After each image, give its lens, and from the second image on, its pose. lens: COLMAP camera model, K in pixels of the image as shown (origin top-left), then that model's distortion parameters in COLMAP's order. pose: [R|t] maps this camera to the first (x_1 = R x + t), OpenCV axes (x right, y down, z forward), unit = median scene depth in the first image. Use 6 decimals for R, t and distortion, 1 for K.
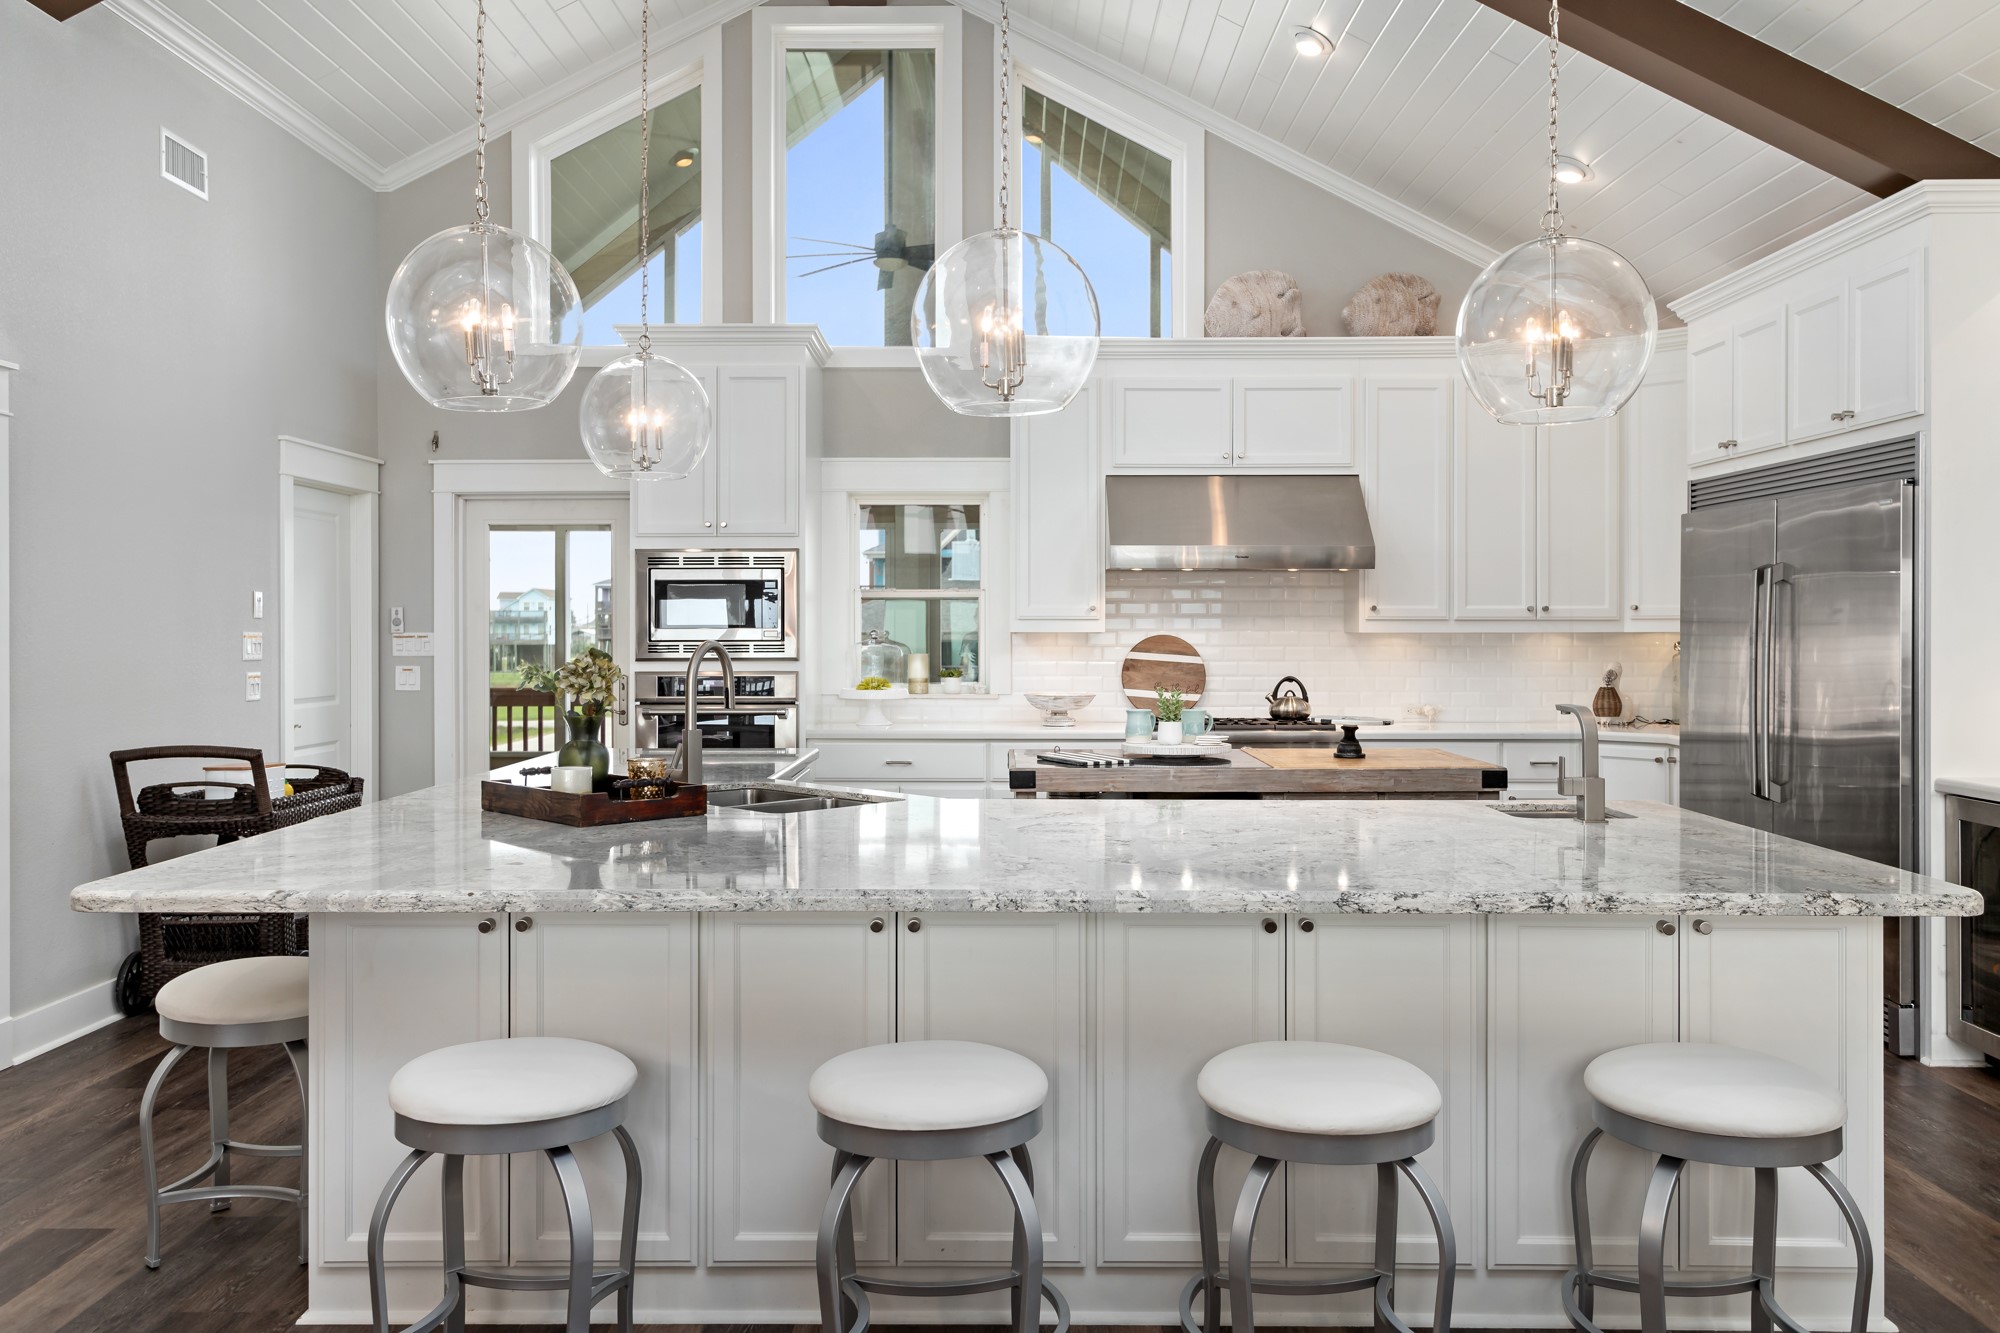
lens RADIAL K [[1622.6, 0, 999.3], [0, 1622.6, 659.5], [0, 0, 1]] dist [0.001376, -0.001488]
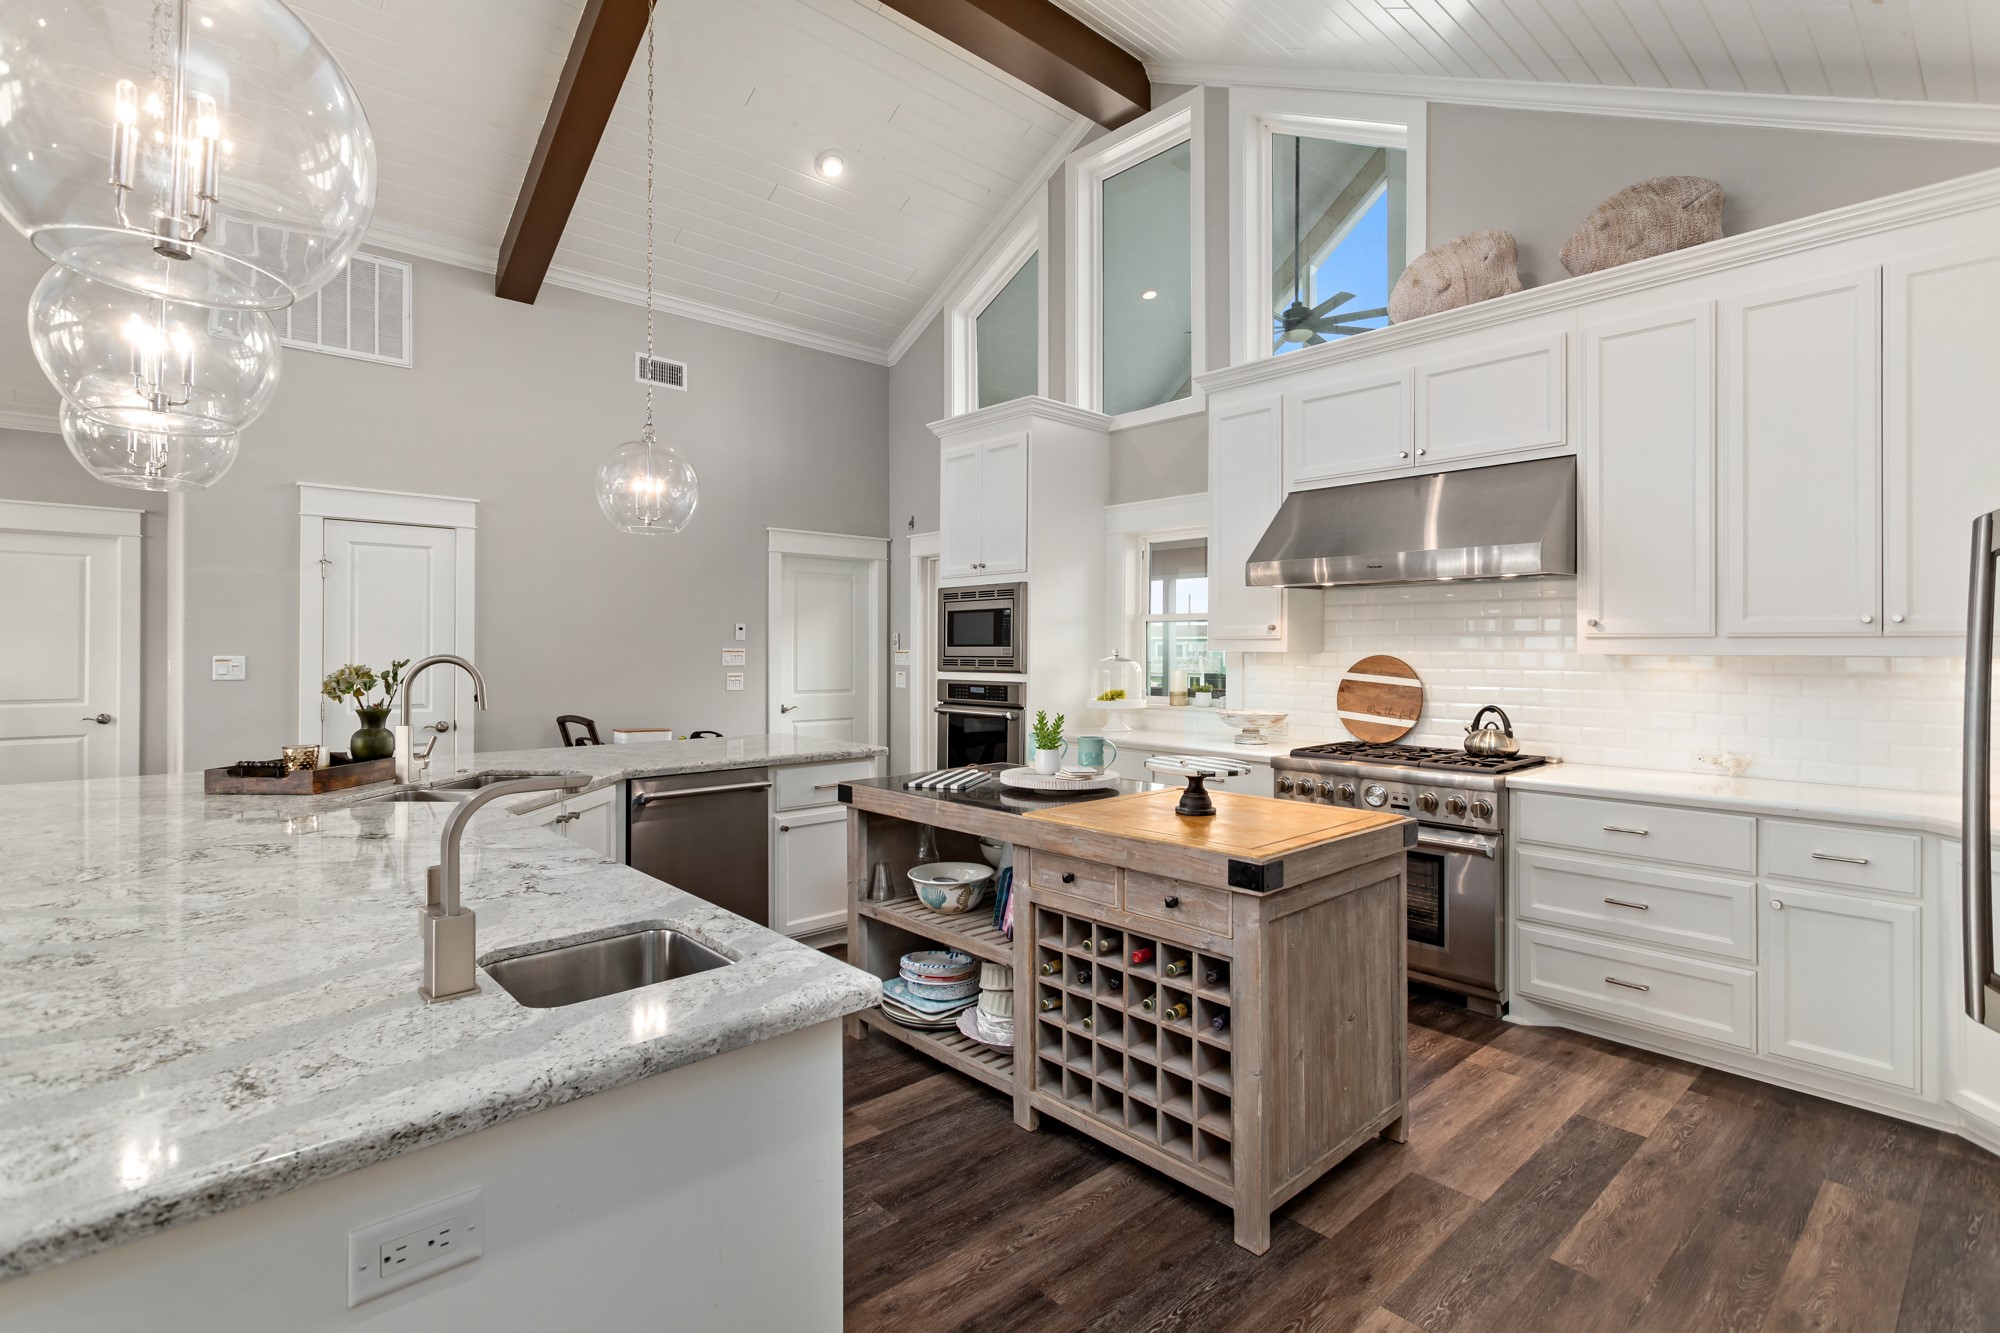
lens RADIAL K [[959.0, 0, 998.5], [0, 959.0, 653.8], [0, 0, 1]] dist [0.002807, 0.000384]
pose [[0.667668, 0.006708, -0.744429, 0.379007], [-0.017061, 0.999835, -0.006293, -0.008786], [0.744264, 0.016902, 0.667672, 0.476084]]
